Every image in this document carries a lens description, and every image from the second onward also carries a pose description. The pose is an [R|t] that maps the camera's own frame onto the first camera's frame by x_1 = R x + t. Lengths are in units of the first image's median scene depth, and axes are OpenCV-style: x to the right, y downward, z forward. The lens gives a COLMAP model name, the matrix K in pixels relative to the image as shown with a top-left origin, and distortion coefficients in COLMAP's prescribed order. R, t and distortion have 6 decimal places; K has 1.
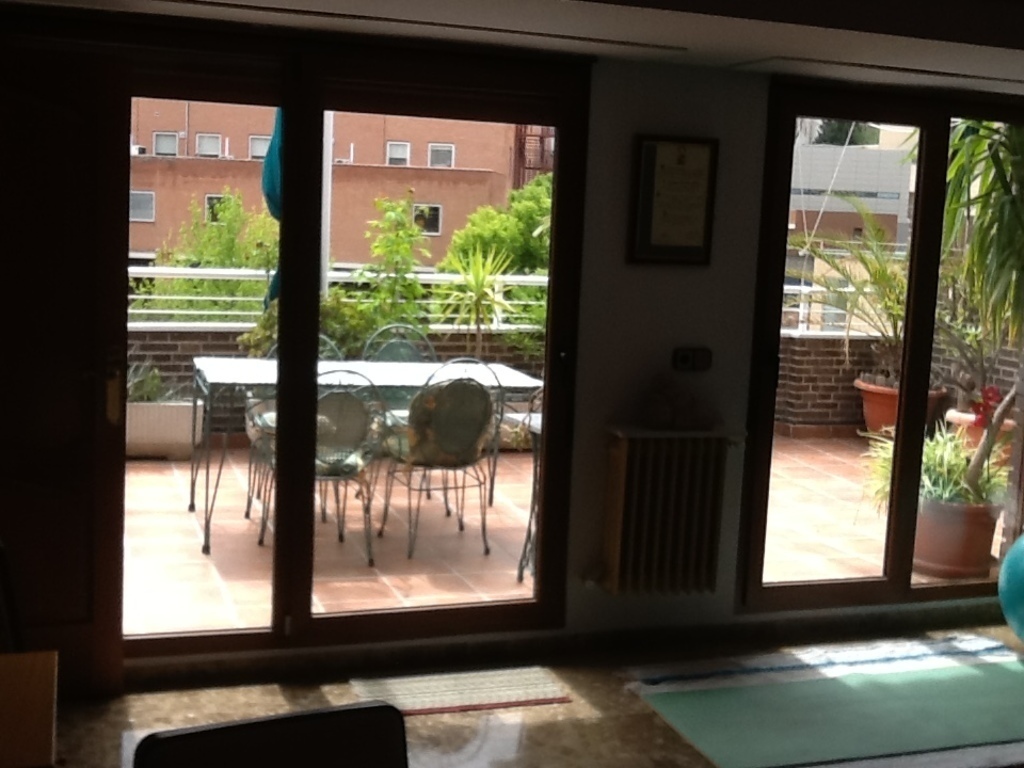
lens RADIAL K [[1264.5, 0, 511.8], [0, 1264.5, 382.8], [0, 0, 1]] dist [0.003601, 0.000000]
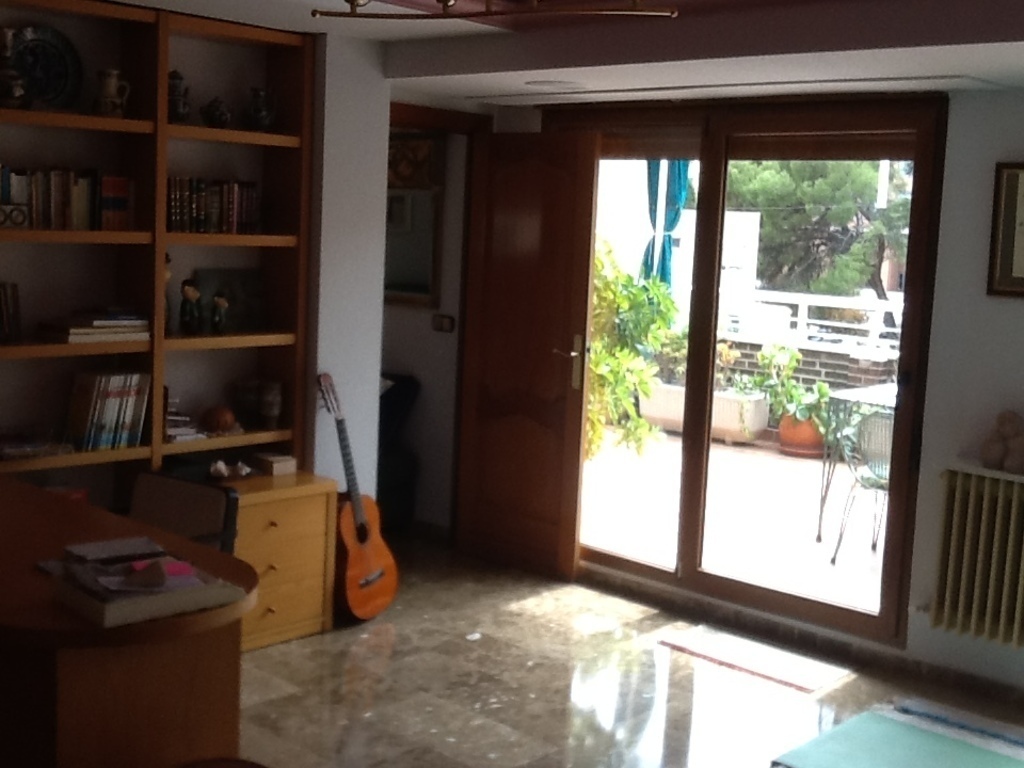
lens RADIAL K [[1264.5, 0, 511.8], [0, 1264.5, 384.2], [0, 0, 1]] dist [0.003601, 0.000000]
pose [[0.458107, 0.086470, -0.884681, 0.855445], [-0.134260, 0.990570, 0.027297, -0.003844], [0.878699, 0.106272, 0.465397, 0.246788]]
